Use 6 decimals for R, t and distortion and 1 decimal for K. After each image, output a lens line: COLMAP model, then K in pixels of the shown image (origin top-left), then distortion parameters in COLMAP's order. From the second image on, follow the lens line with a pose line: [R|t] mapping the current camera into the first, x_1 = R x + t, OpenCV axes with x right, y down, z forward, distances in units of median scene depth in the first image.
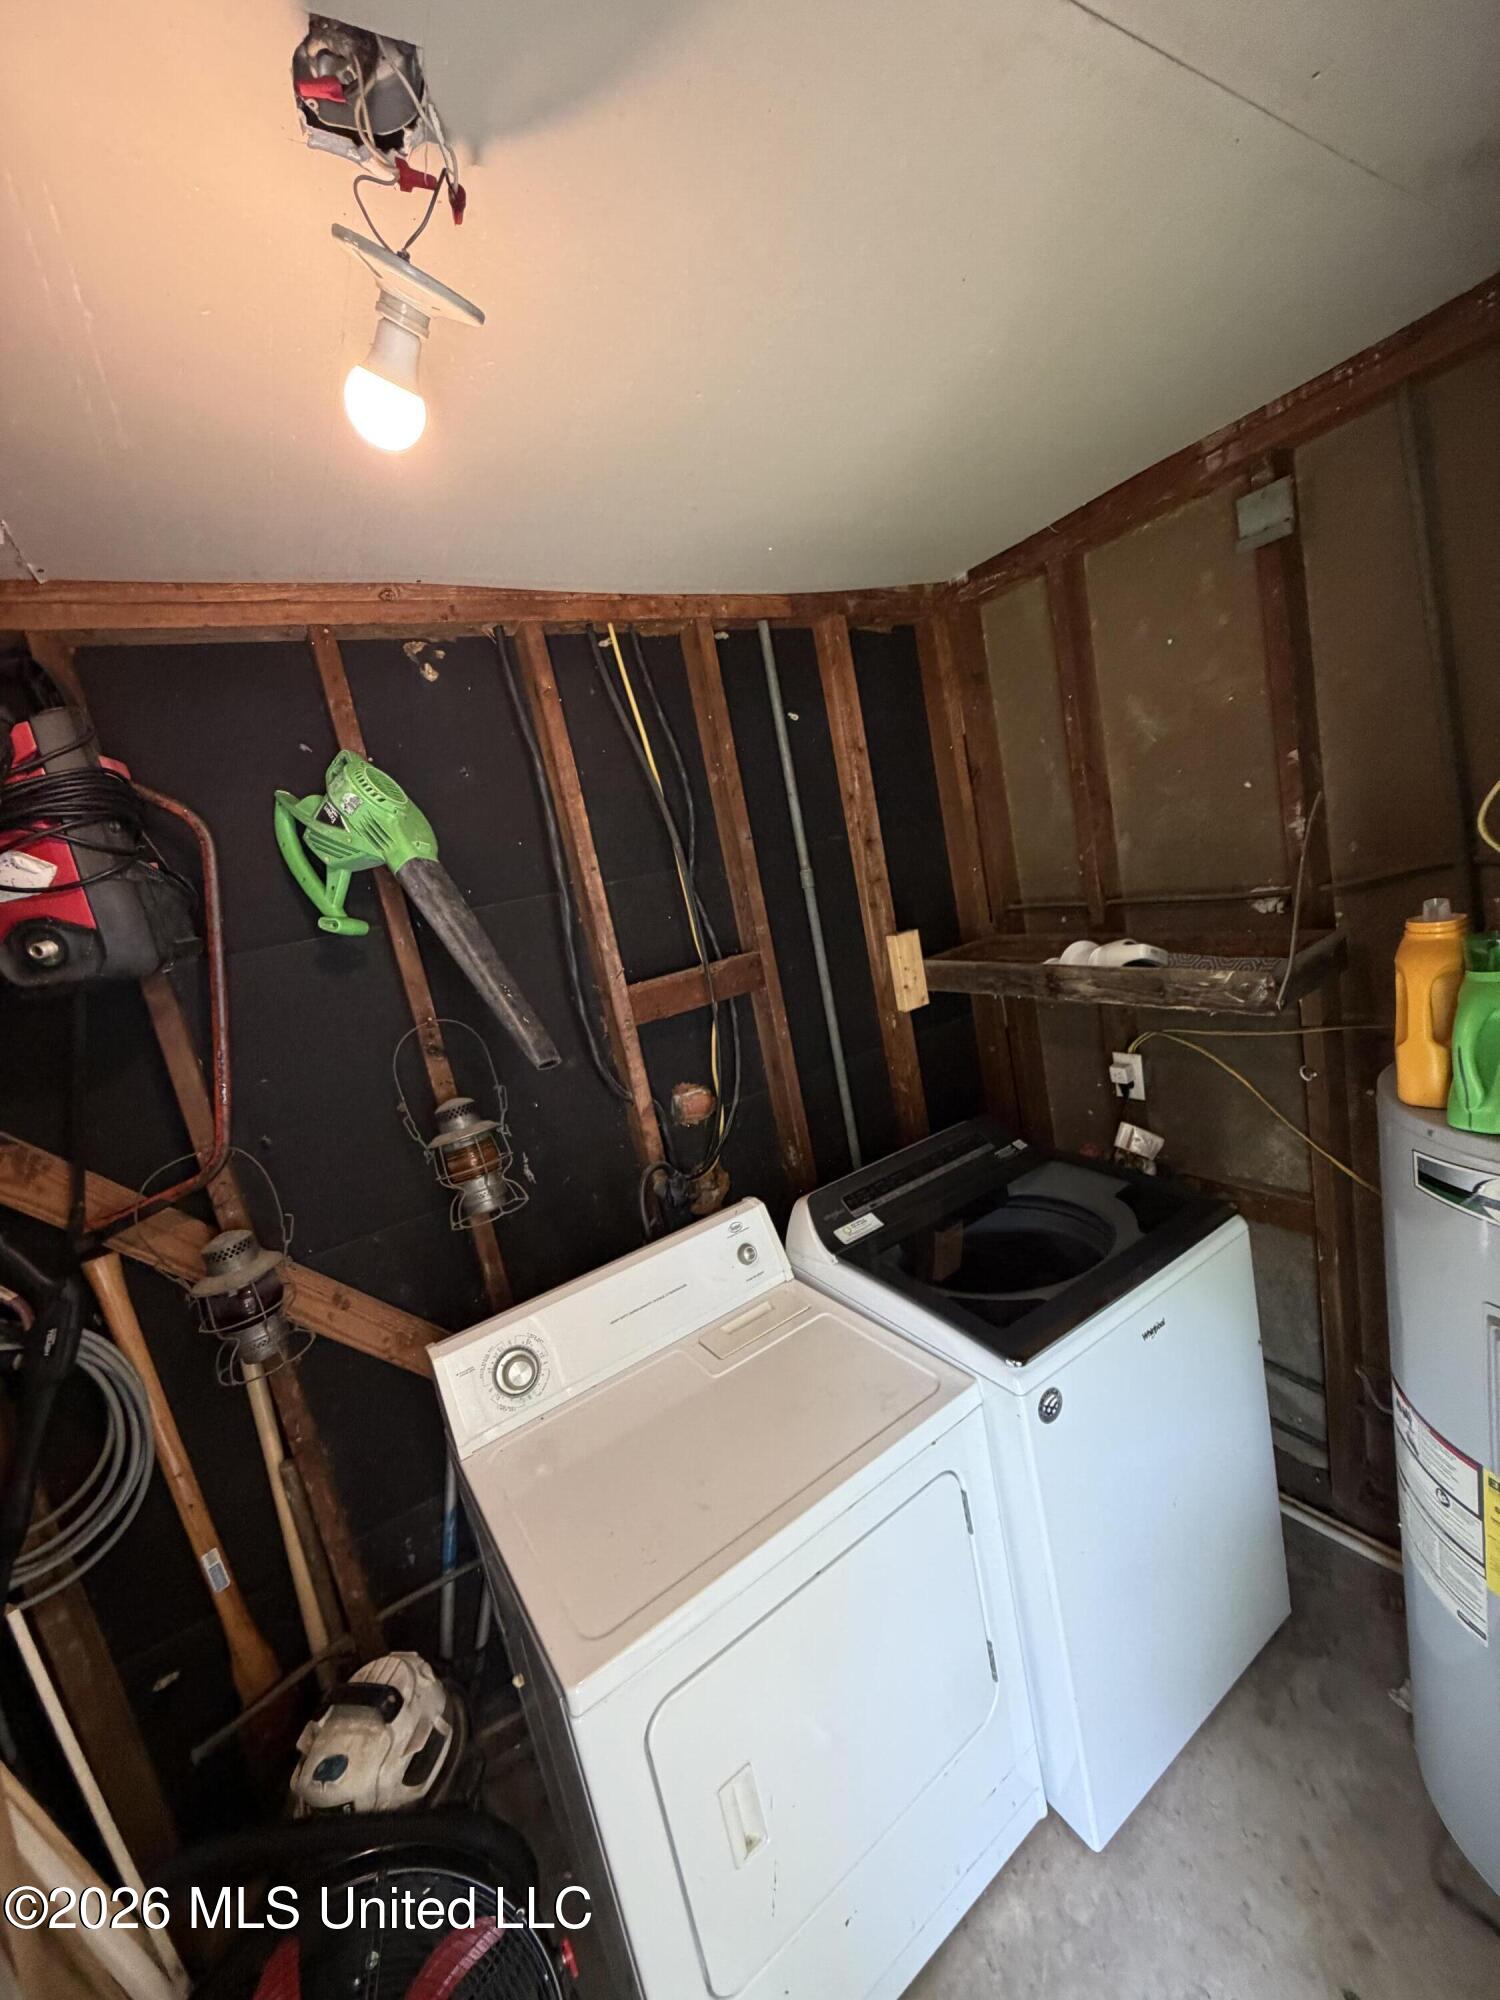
lens RADIAL K [[792.4, 0, 750.8], [0, 792.4, 998.1], [0, 0, 1]] dist [-0.002826, 0.000089]
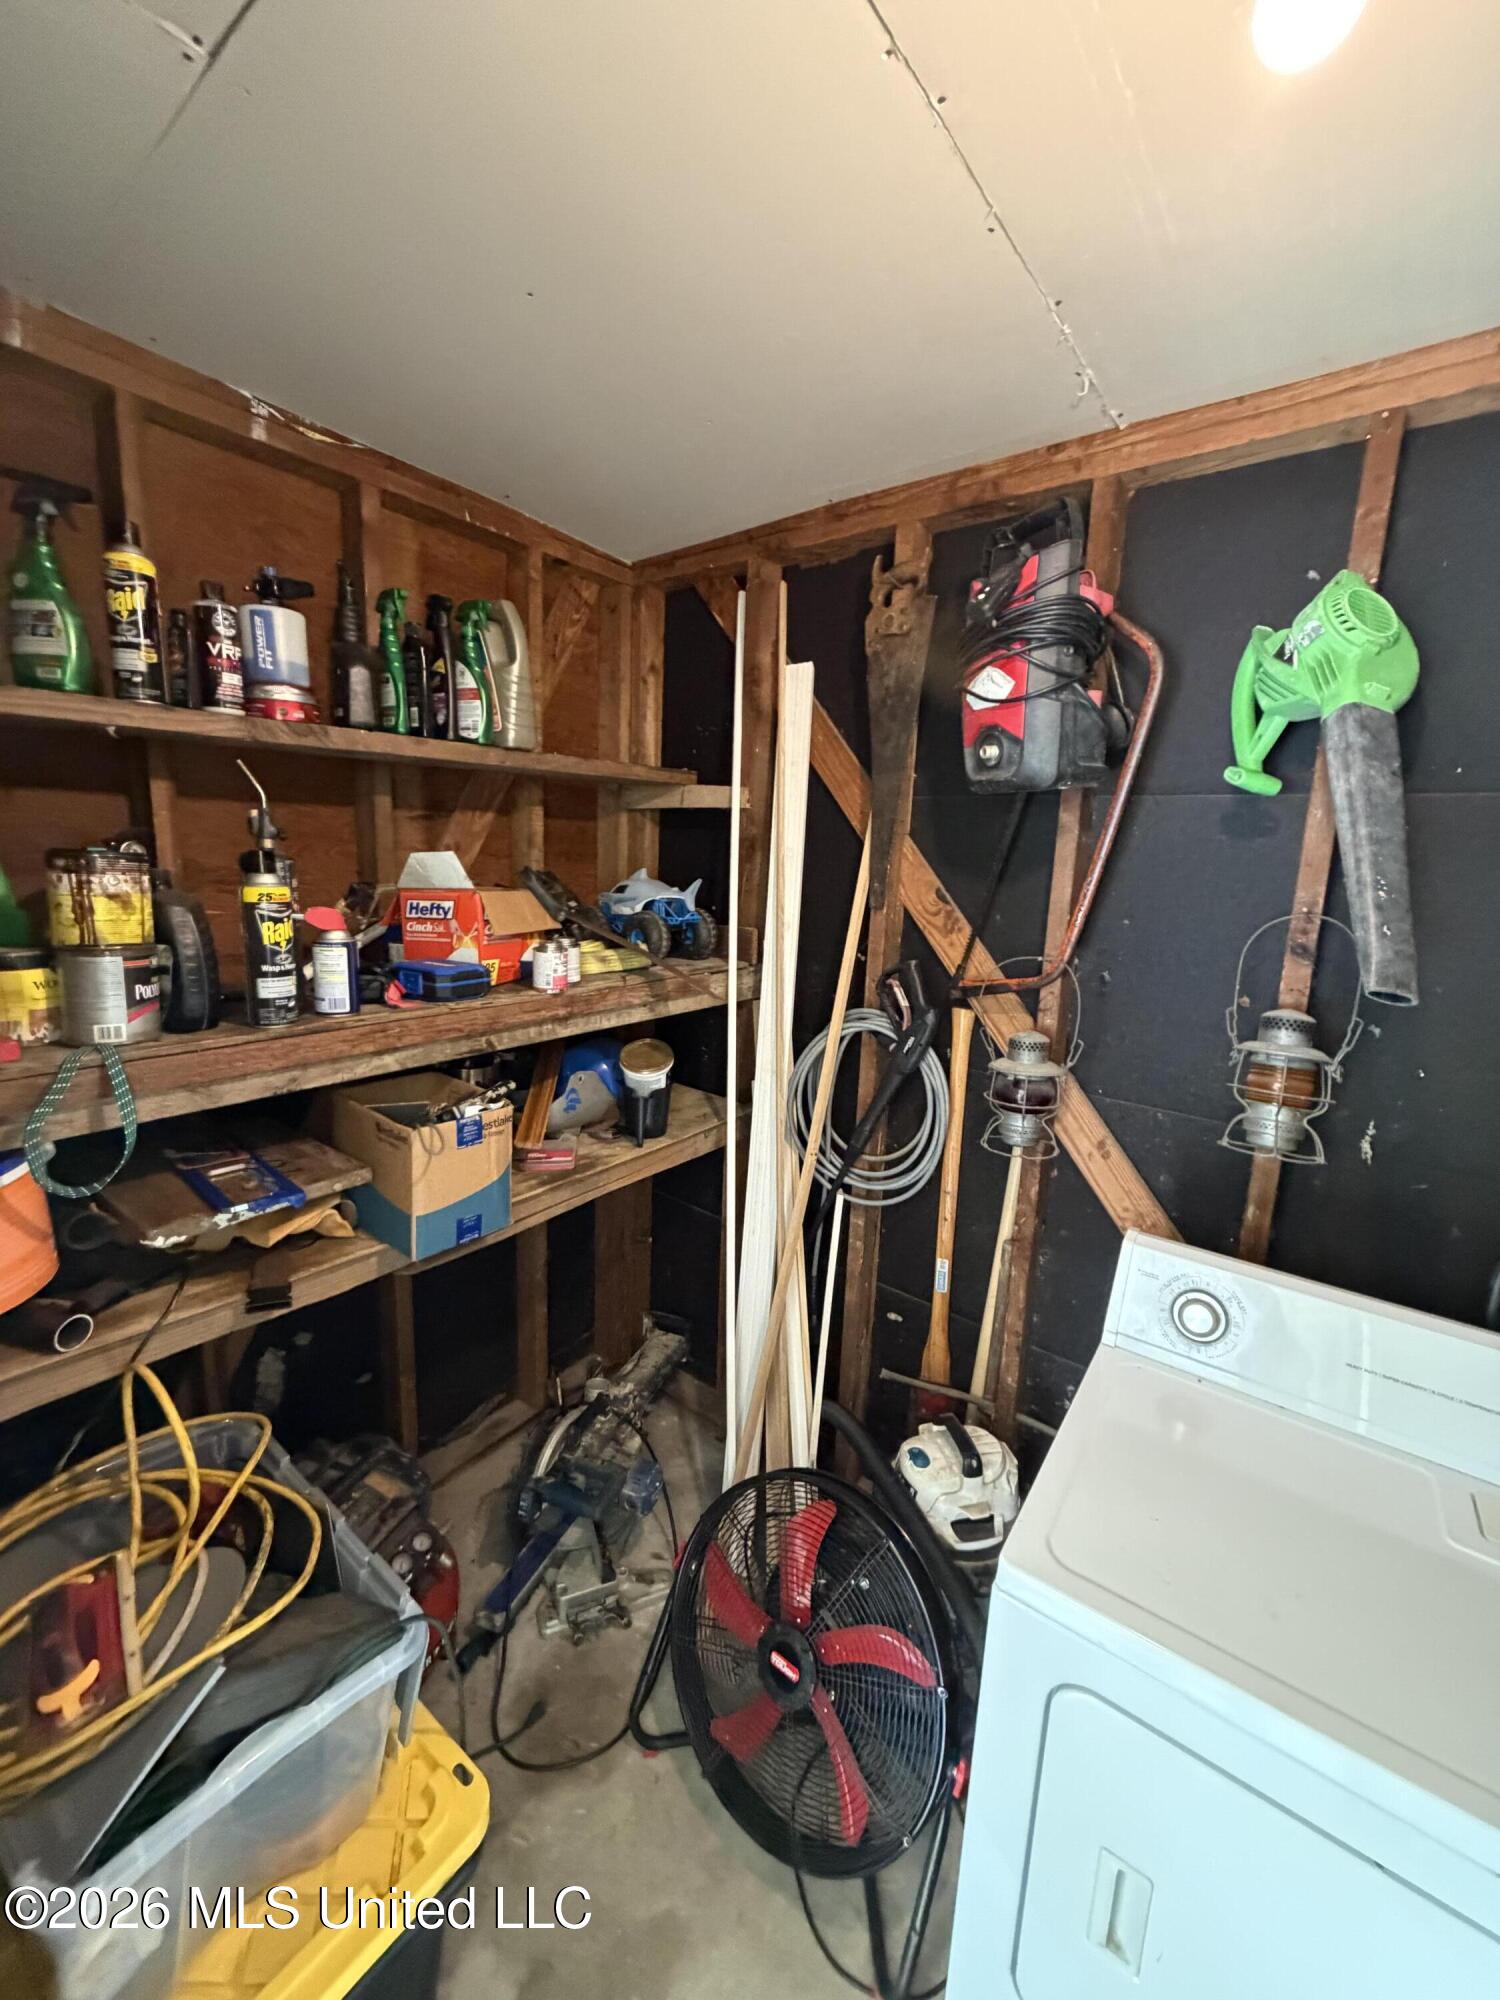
lens RADIAL K [[792.4, 0, 753.4], [0, 792.4, 995.2], [0, 0, 1]] dist [-0.002826, 0.000089]
pose [[0.336663, 0.368223, -0.866643, 0.172208], [-0.265707, 0.920117, 0.287725, 0.026303], [0.903359, 0.133406, 0.407609, 0.159236]]
